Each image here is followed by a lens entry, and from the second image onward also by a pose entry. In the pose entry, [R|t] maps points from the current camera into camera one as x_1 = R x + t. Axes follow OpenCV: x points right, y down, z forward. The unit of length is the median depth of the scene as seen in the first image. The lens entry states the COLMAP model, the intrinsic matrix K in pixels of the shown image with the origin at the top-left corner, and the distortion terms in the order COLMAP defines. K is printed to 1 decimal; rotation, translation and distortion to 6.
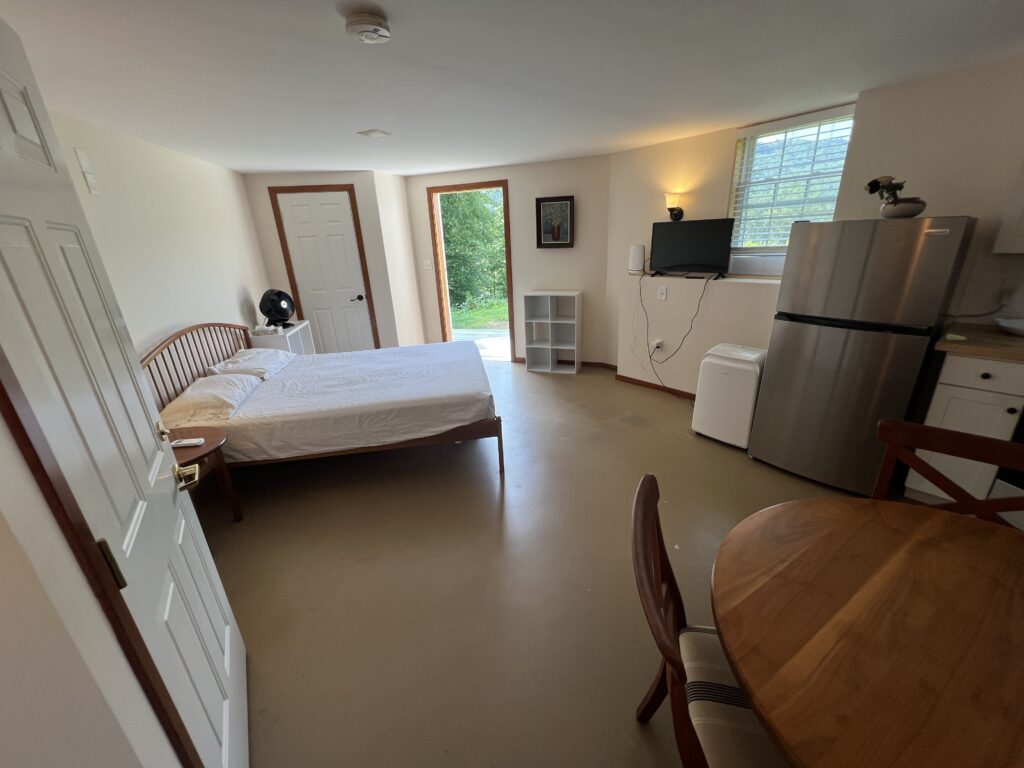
lens RADIAL K [[411.5, 0, 512.0], [0, 411.5, 384.0], [0, 0, 1]] dist [-0.000101, 0.000054]
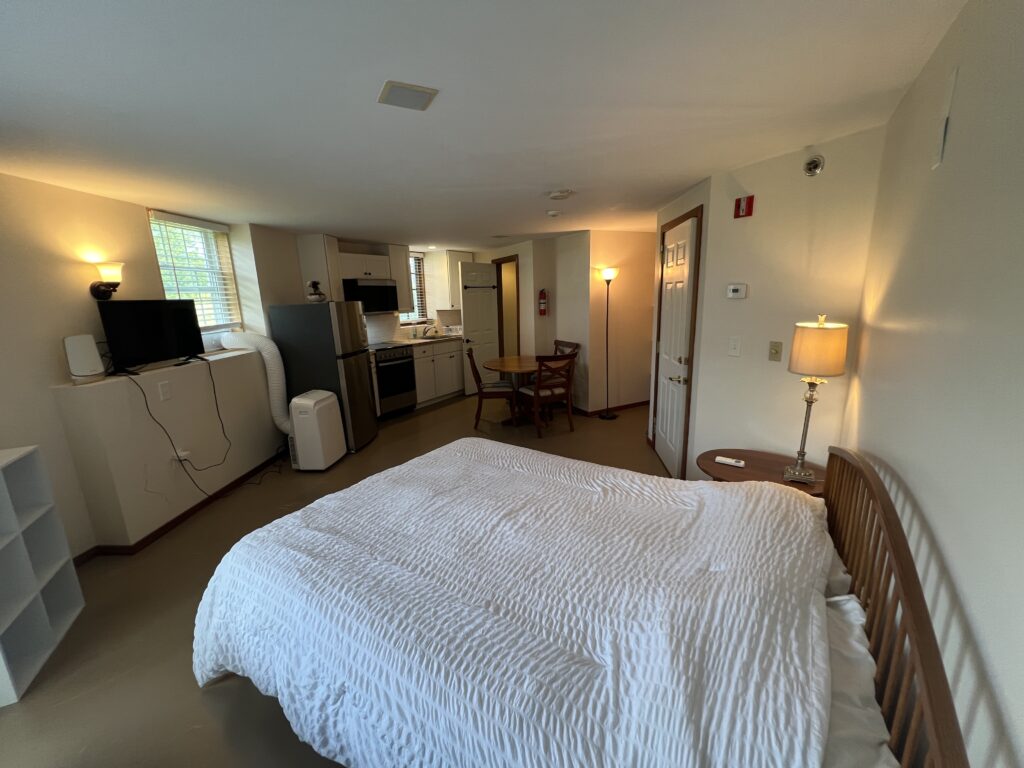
lens RADIAL K [[412.6, 0, 512.0], [0, 412.6, 384.0], [0, 0, 1]] dist [-0.000034, 0.000059]
pose [[-0.746446, -0.068941, 0.661865, -1.059732], [0.291286, 0.860417, 0.418132, -0.627449], [-0.598306, 0.504906, -0.622174, 1.885075]]
